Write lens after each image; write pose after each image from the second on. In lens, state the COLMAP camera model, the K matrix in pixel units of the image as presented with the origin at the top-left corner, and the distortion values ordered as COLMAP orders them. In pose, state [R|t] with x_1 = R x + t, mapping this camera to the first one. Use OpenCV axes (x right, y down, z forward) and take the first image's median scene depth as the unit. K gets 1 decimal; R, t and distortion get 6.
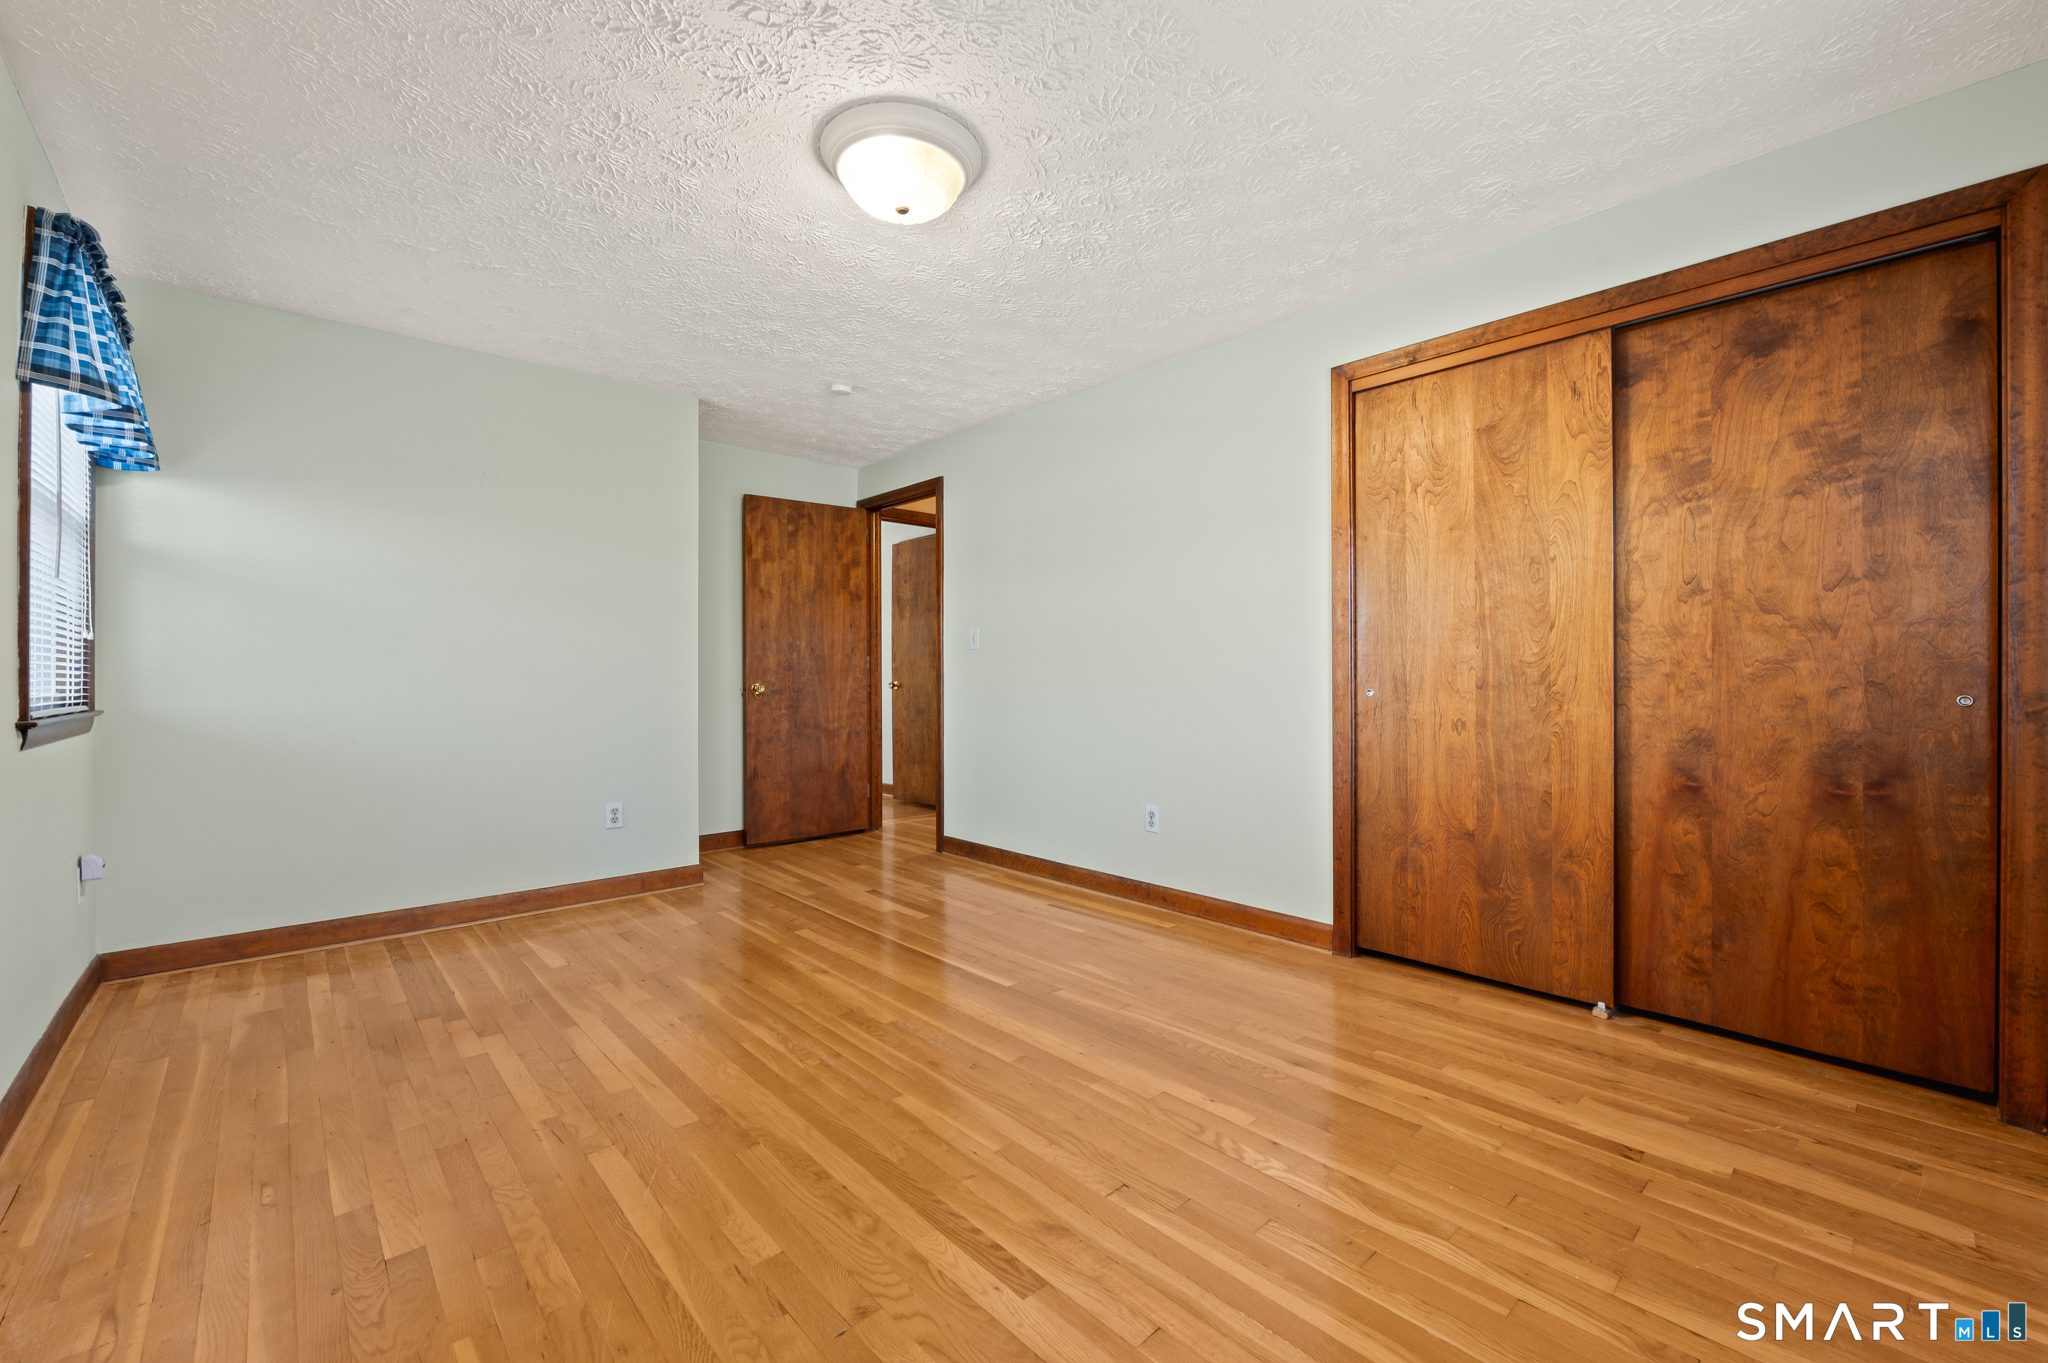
lens RADIAL K [[873.9, 0, 1059.2], [0, 873.9, 673.4], [0, 0, 1]] dist [0.000480, -0.000315]
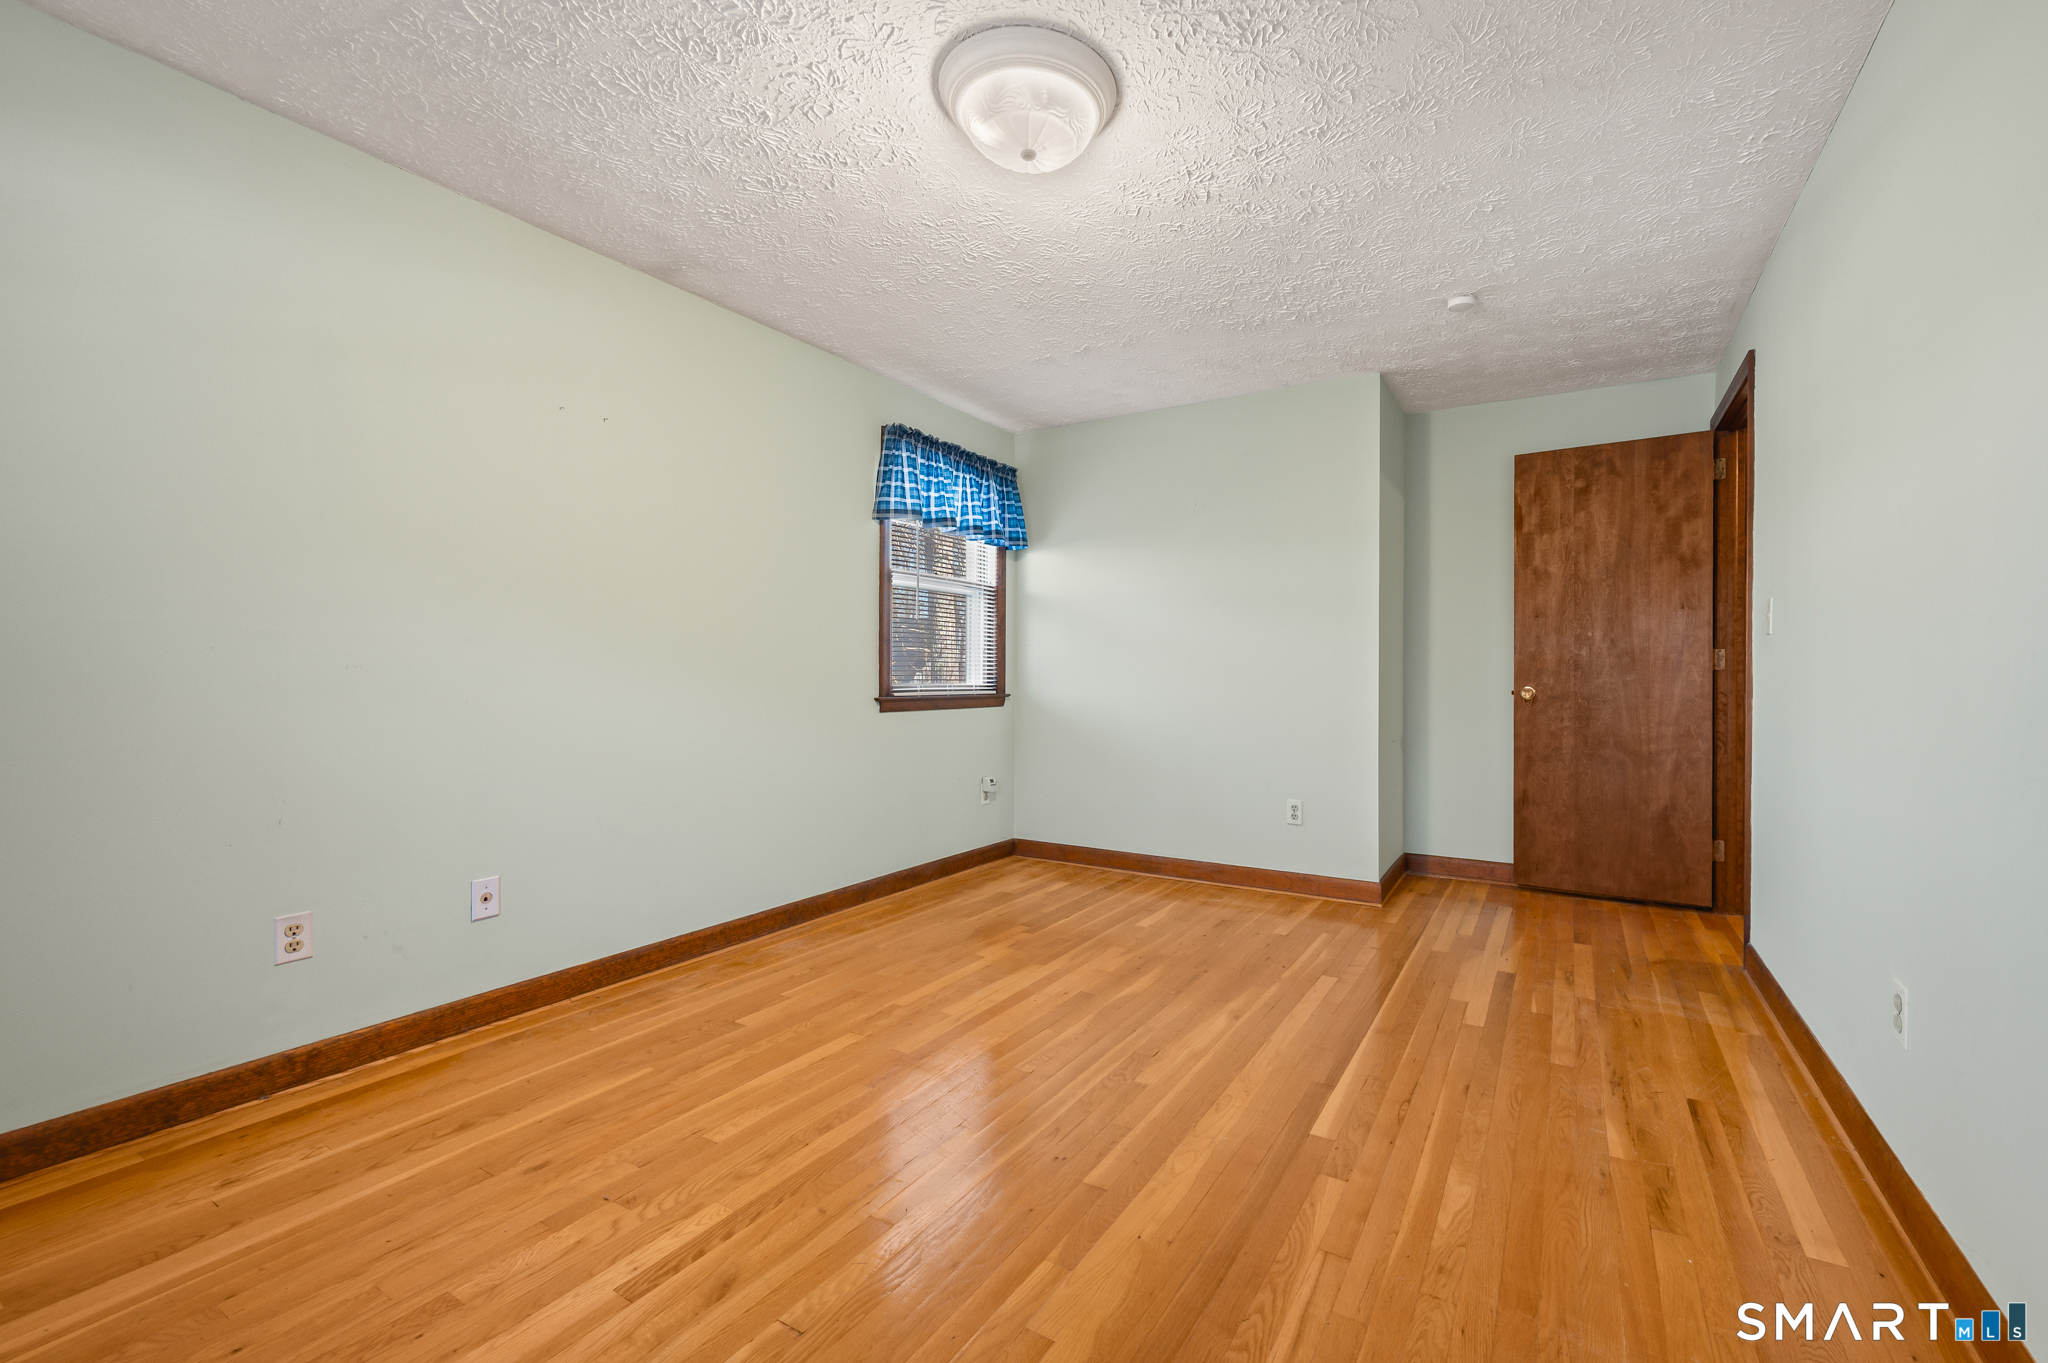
lens RADIAL K [[873.9, 0, 1059.2], [0, 873.9, 673.4], [0, 0, 1]] dist [0.000480, -0.000315]
pose [[0.257903, 0.004922, -0.966158, 0.468612], [-0.002981, 0.999986, 0.004299, -0.003962], [0.966166, 0.001771, 0.257914, 0.540061]]
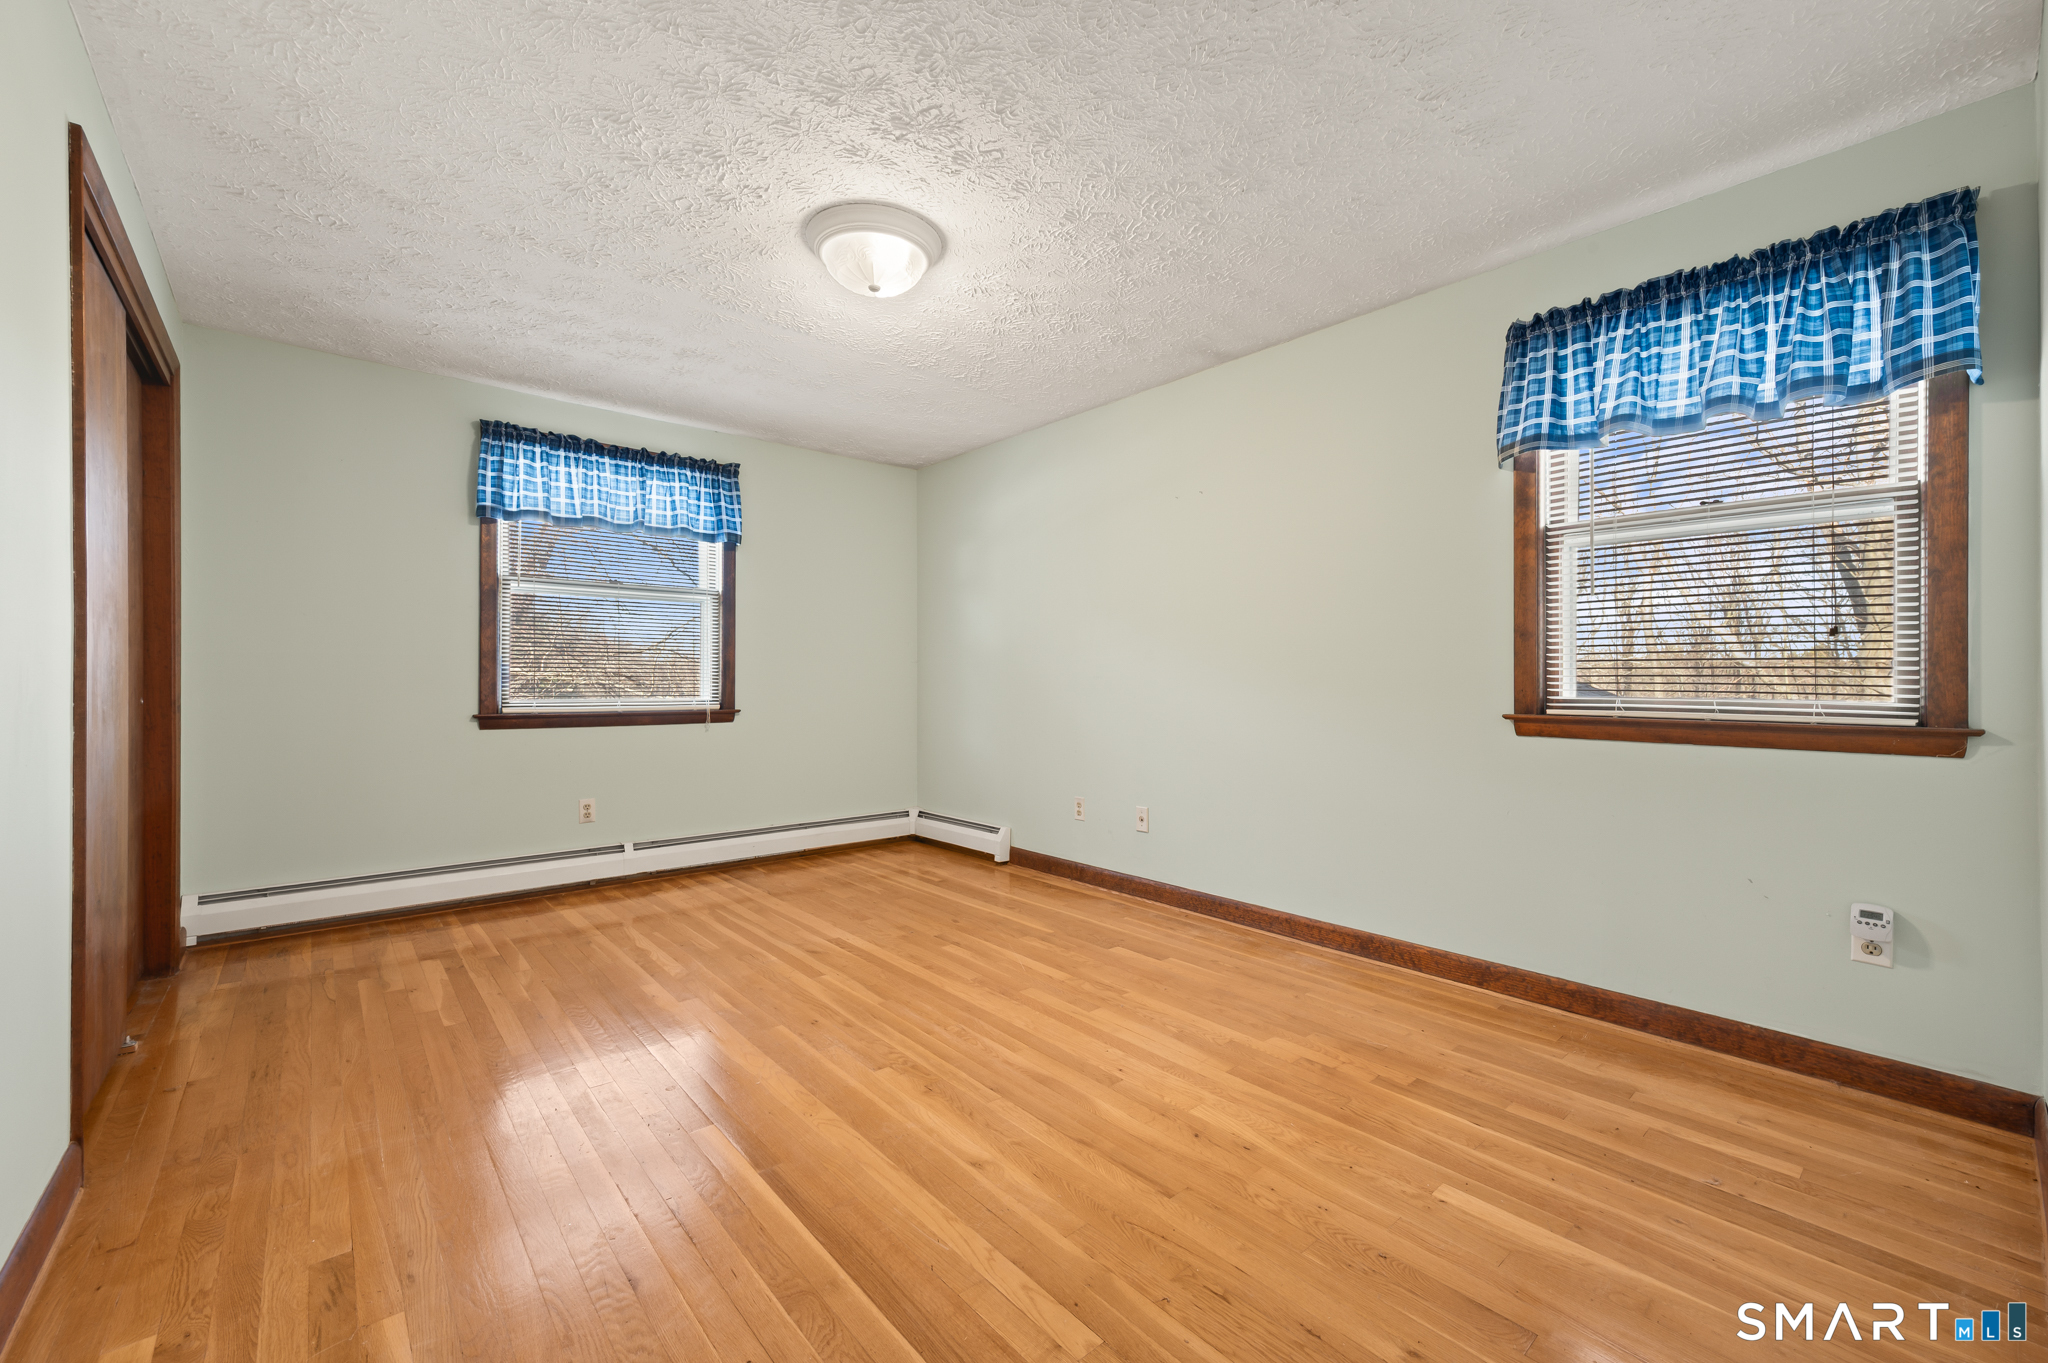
lens RADIAL K [[795.0, 0, 1019.5], [0, 795.0, 673.3], [0, 0, 1]] dist [0.016974, -0.000123]
pose [[-0.998317, 0.005746, 0.057708, -0.296253], [0.005278, 0.999952, -0.008252, -0.000941], [-0.057753, -0.007934, -0.998299, 1.396870]]
